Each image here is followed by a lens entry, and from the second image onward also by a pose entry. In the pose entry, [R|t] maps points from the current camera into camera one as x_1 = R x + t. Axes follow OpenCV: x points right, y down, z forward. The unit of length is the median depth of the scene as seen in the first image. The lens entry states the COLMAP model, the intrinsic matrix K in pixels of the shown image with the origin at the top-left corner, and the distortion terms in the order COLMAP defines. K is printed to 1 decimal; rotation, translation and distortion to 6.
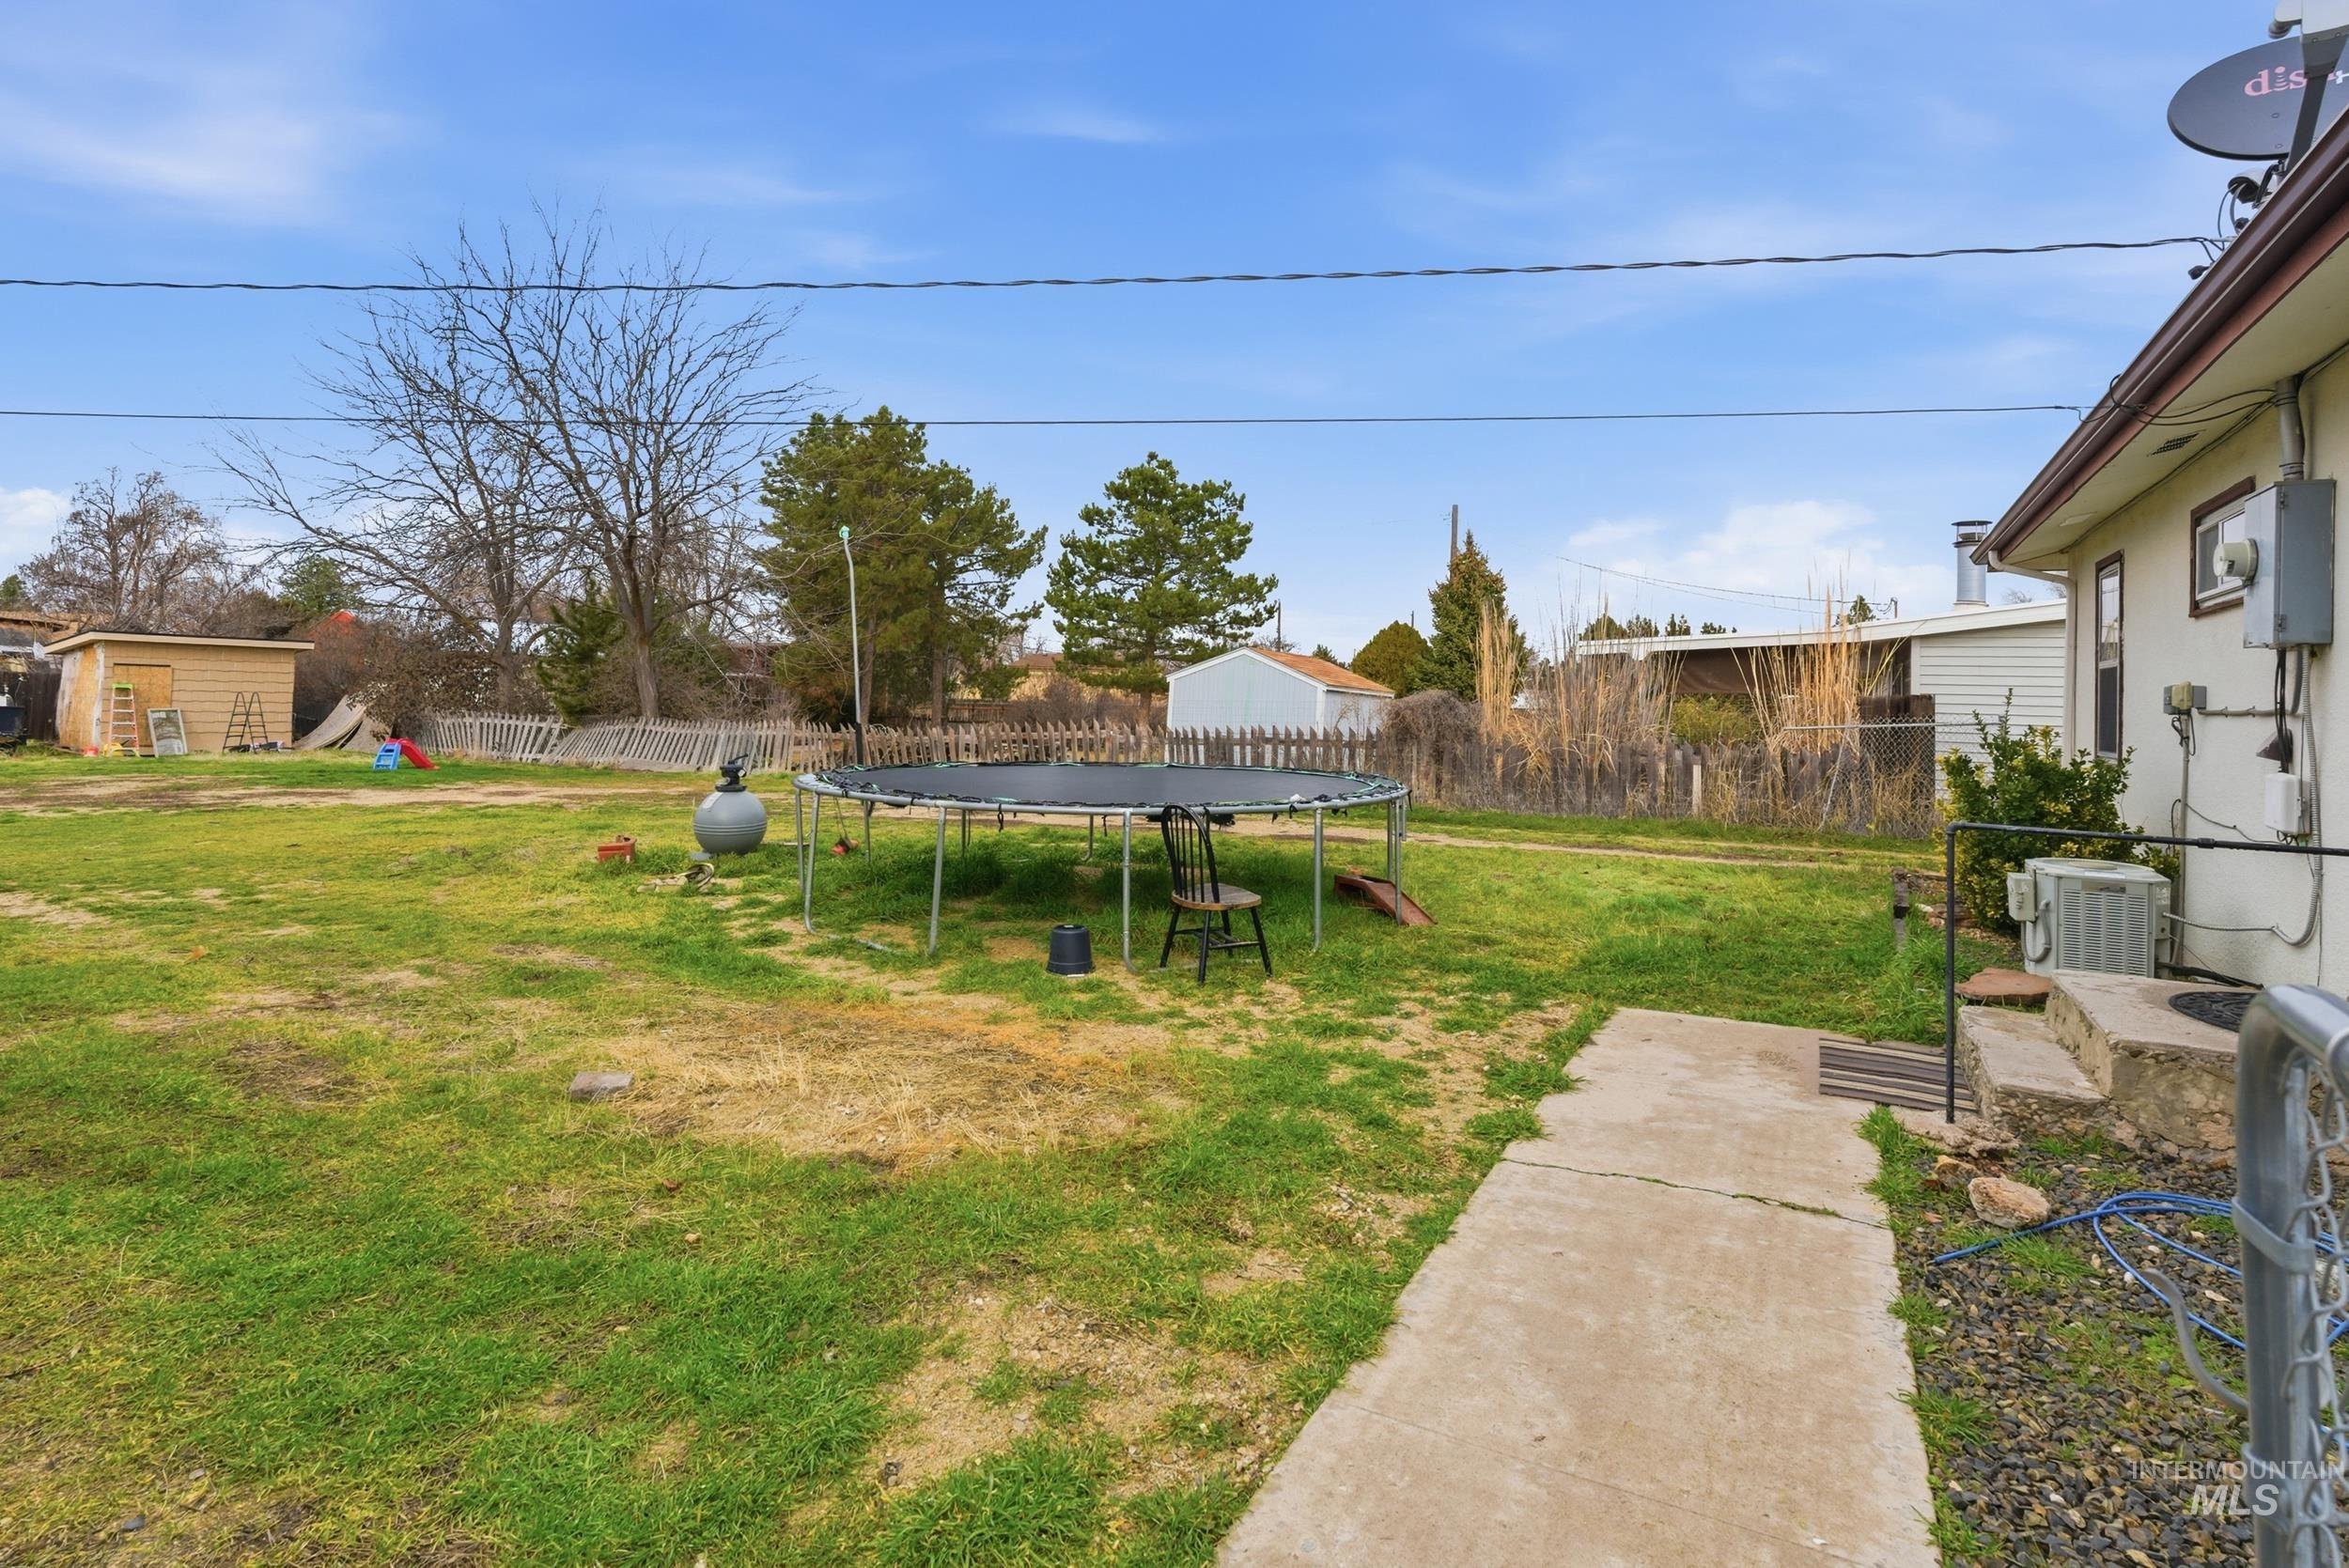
lens RADIAL K [[1141.5, 0, 1183.1], [0, 1141.5, 710.6], [0, 0, 1]] dist [-0.002261, -0.000381]
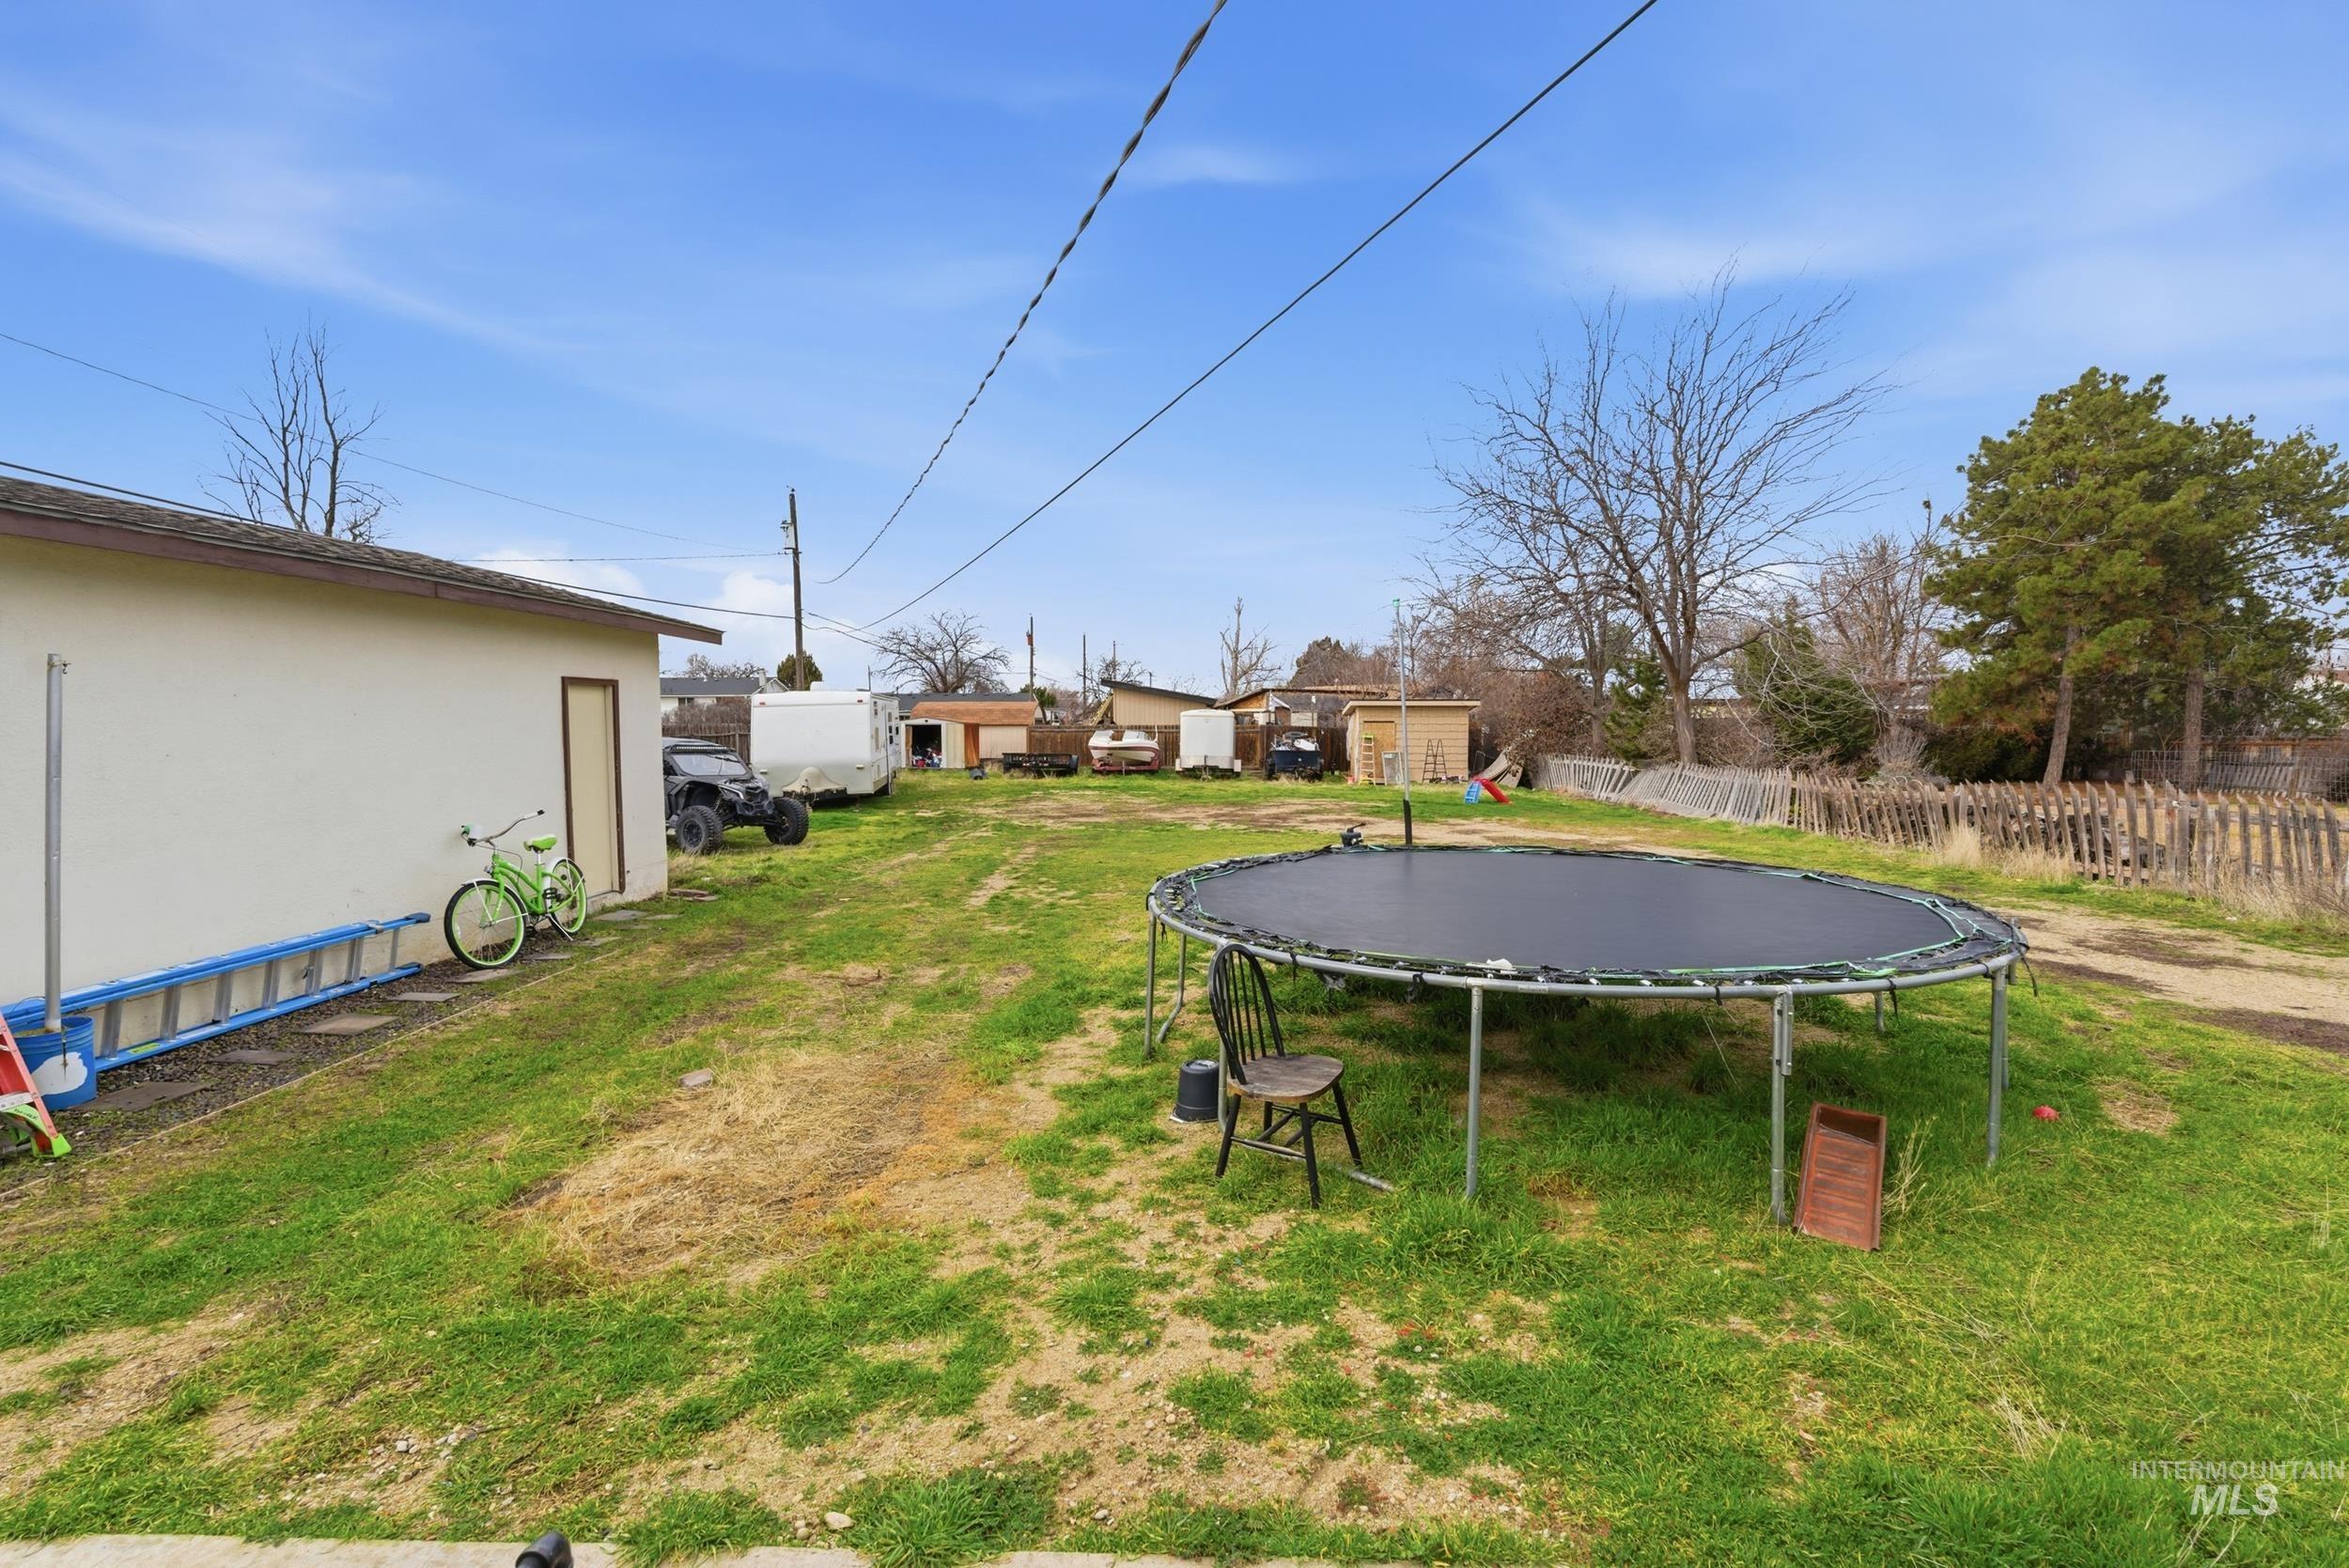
lens RADIAL K [[1044.2, 0, 1174.5], [0, 1044.2, 784.0], [0, 0, 1]] dist [-0.008134, -0.000176]
pose [[0.471090, 0.030648, -0.881552, 0.134459], [0.005617, 0.999272, 0.037742, -0.011995], [0.882067, -0.022731, 0.470575, 0.141609]]
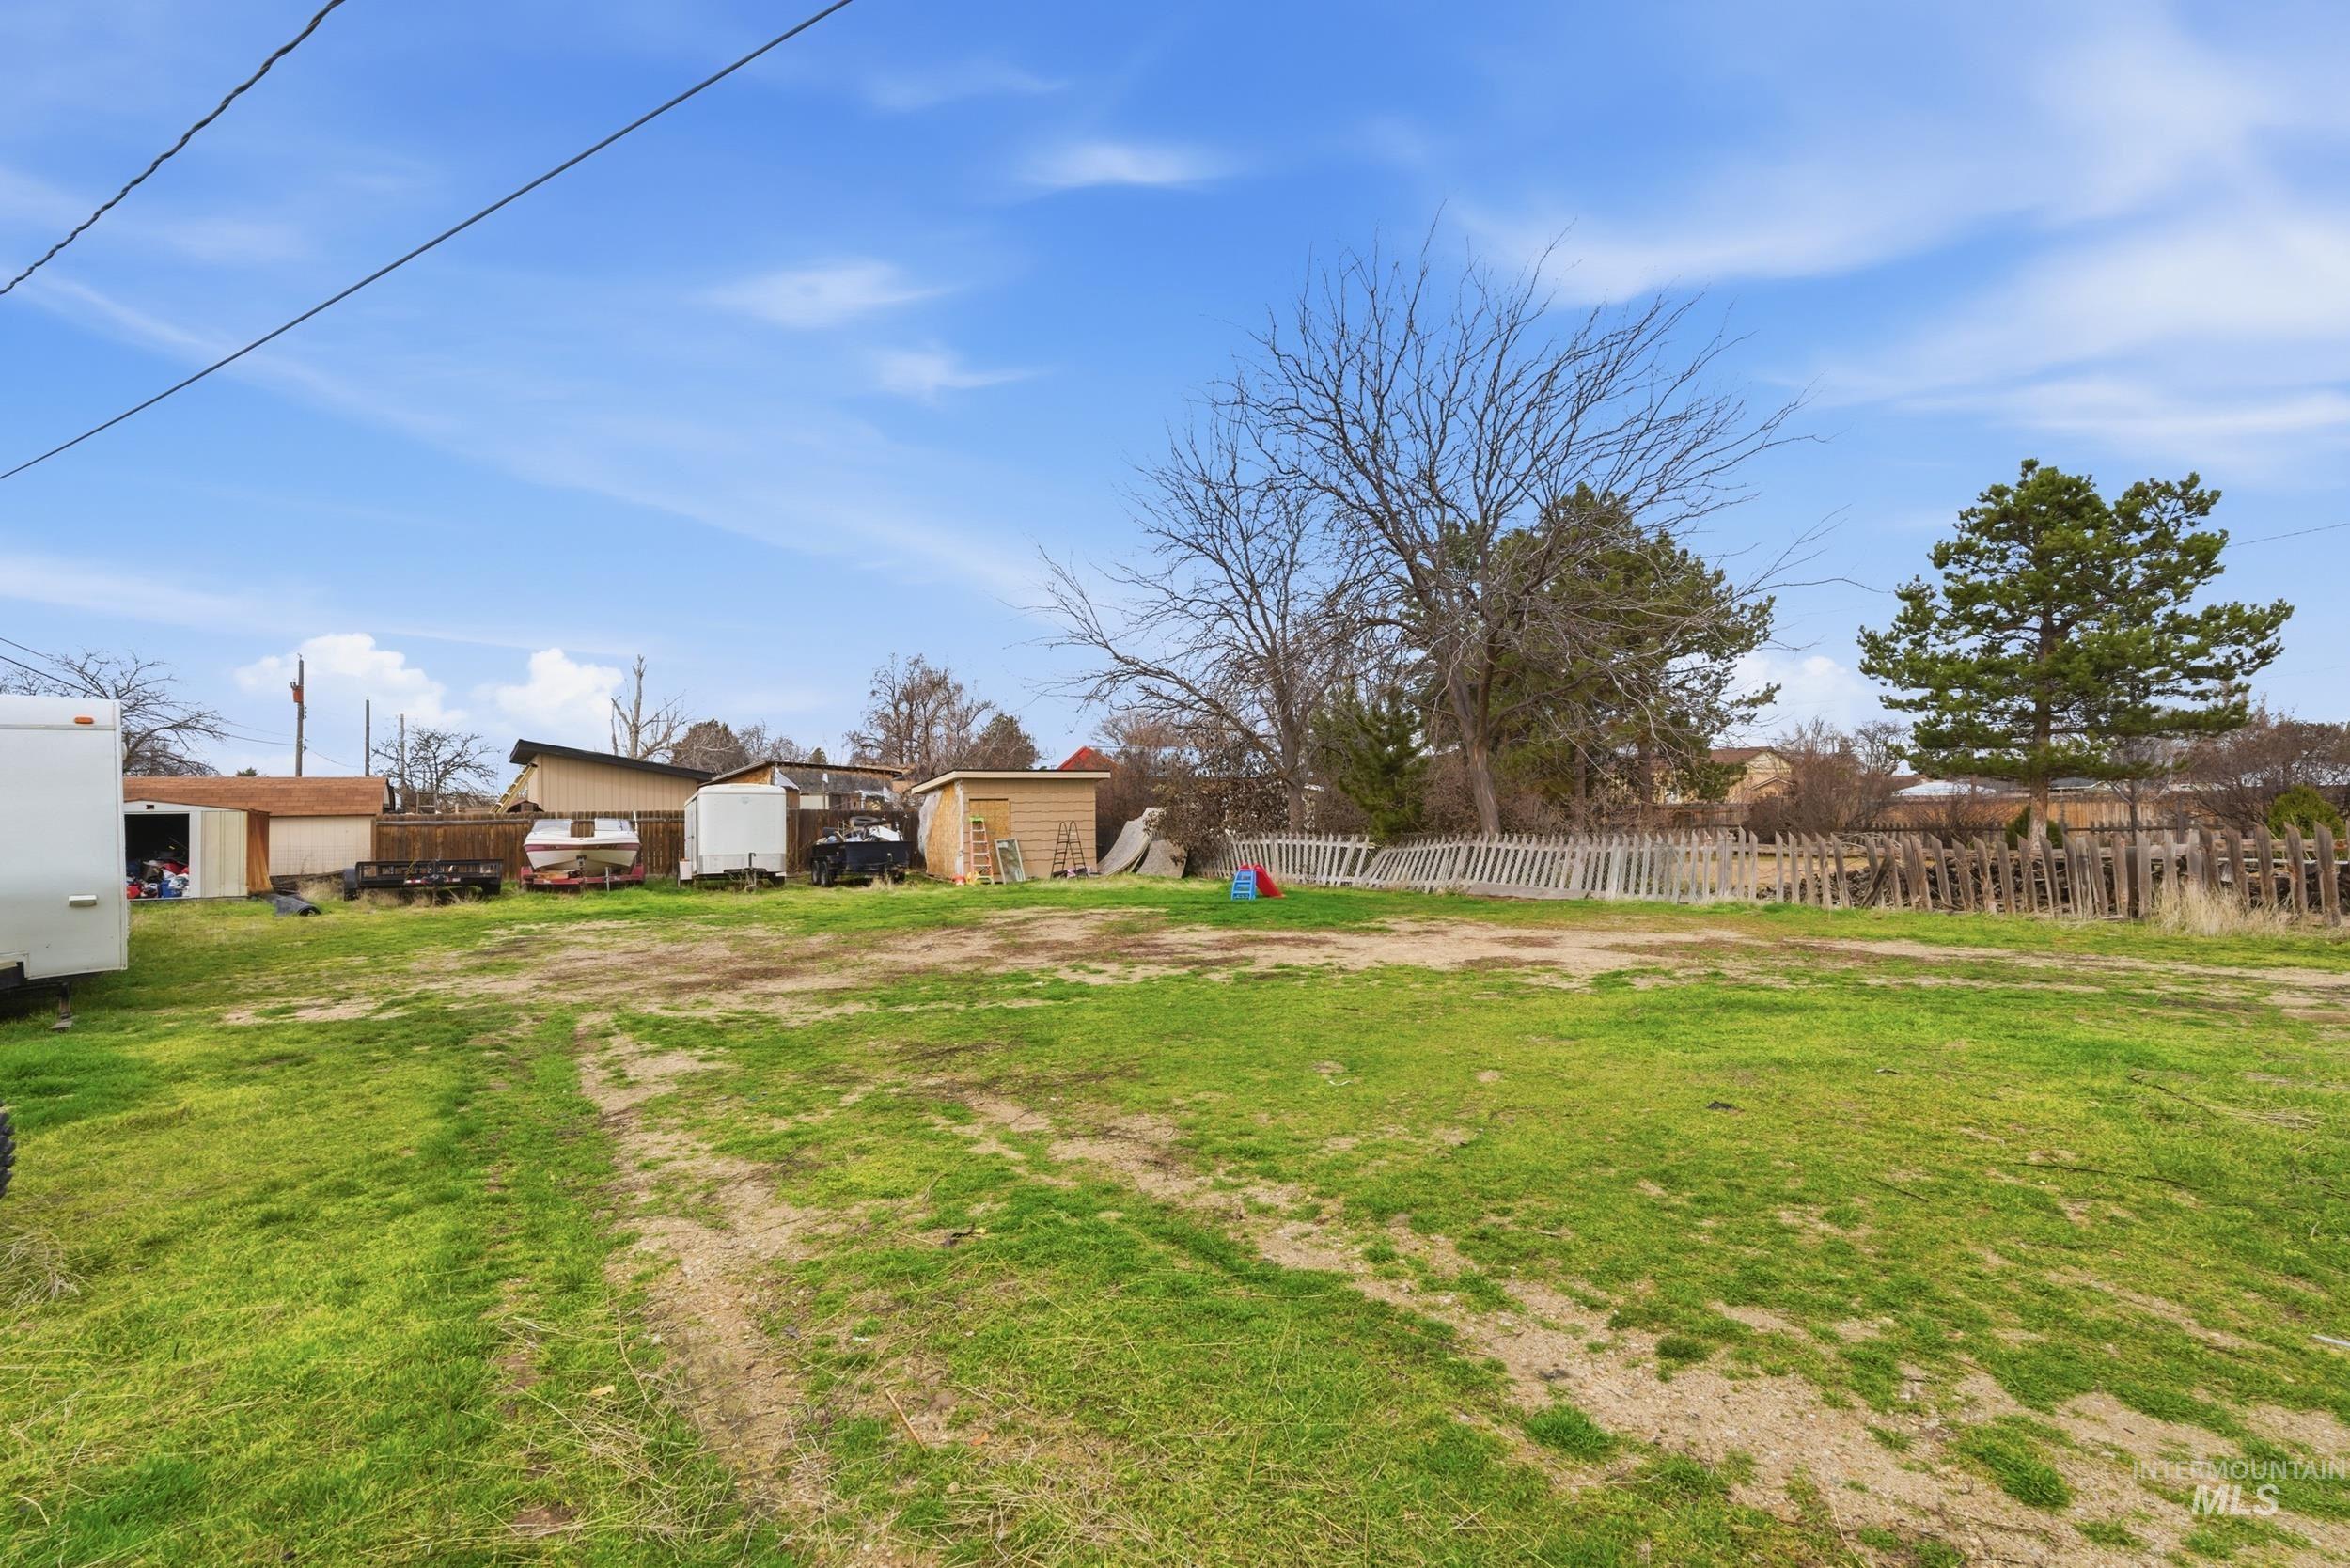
lens RADIAL K [[1023.1, 0, 1169.7], [0, 1023.1, 833.3], [0, 0, 1]] dist [-0.014701, -0.000305]
pose [[0.897065, -0.030933, -0.440814, -0.325165], [0.036154, 0.999340, 0.003446, -0.004763], [0.440416, -0.019028, 0.897592, 0.197161]]
